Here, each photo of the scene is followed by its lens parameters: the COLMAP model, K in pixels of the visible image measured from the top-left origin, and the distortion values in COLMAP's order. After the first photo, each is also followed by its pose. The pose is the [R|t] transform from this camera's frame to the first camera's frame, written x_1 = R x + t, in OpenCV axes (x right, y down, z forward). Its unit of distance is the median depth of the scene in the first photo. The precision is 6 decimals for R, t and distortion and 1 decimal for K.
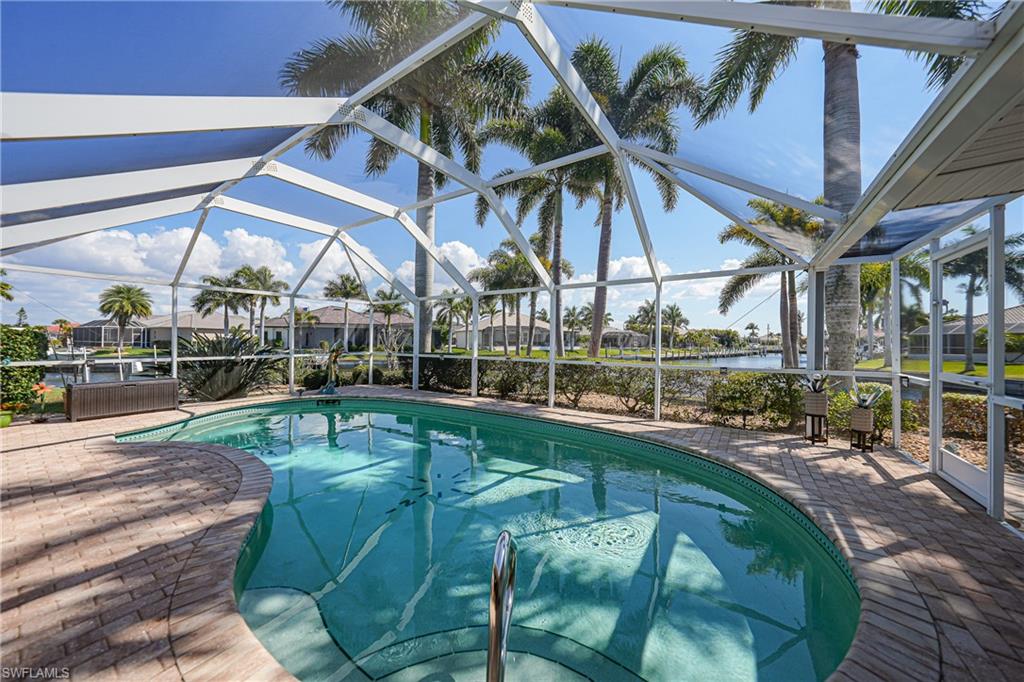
lens RADIAL K [[355.5, 0, 513.5], [0, 355.5, 343.3], [0, 0, 1]] dist [-0.022686, 0.000040]
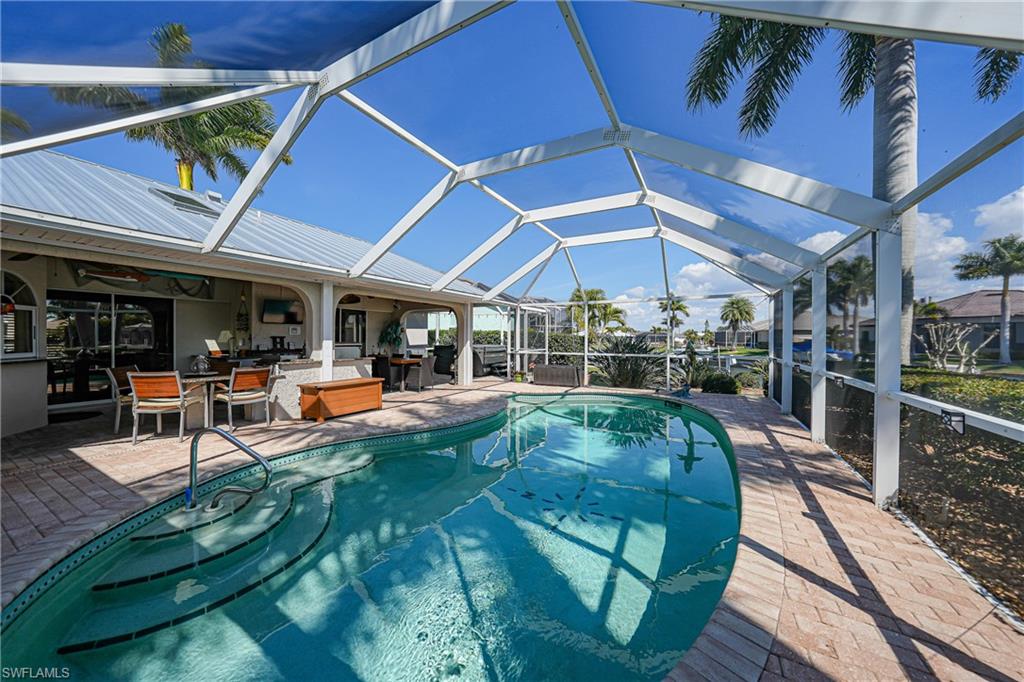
lens RADIAL K [[355.5, 0, 513.5], [0, 355.5, 343.3], [0, 0, 1]] dist [-0.022686, 0.000040]
pose [[-0.047533, 0.011566, -0.998803, 0.195854], [-0.017854, 0.999763, 0.012427, -0.004652], [0.998710, 0.018423, -0.047316, 0.256626]]
